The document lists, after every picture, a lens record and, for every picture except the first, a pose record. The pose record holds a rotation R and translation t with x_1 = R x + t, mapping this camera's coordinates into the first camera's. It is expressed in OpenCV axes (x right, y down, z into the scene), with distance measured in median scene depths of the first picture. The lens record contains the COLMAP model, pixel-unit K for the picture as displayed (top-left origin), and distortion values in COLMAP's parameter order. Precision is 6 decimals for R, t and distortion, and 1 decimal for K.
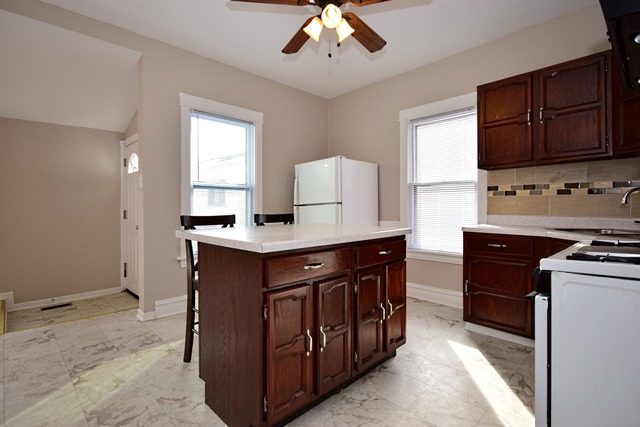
lens RADIAL K [[318.9, 0, 323.1], [0, 318.9, 210.0], [0, 0, 1]] dist [0.016819, -0.001707]
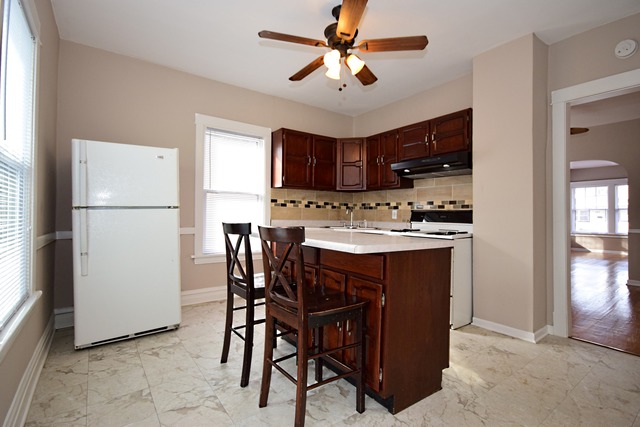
lens RADIAL K [[307.0, 0, 314.5], [0, 307.0, 213.8], [0, 0, 1]] dist [0.005419, -0.000051]
pose [[0.163803, 0.008526, 0.986456, -0.815417], [-0.005636, 0.999954, -0.007707, -0.001808], [-0.986477, -0.004297, 0.163843, 0.654146]]
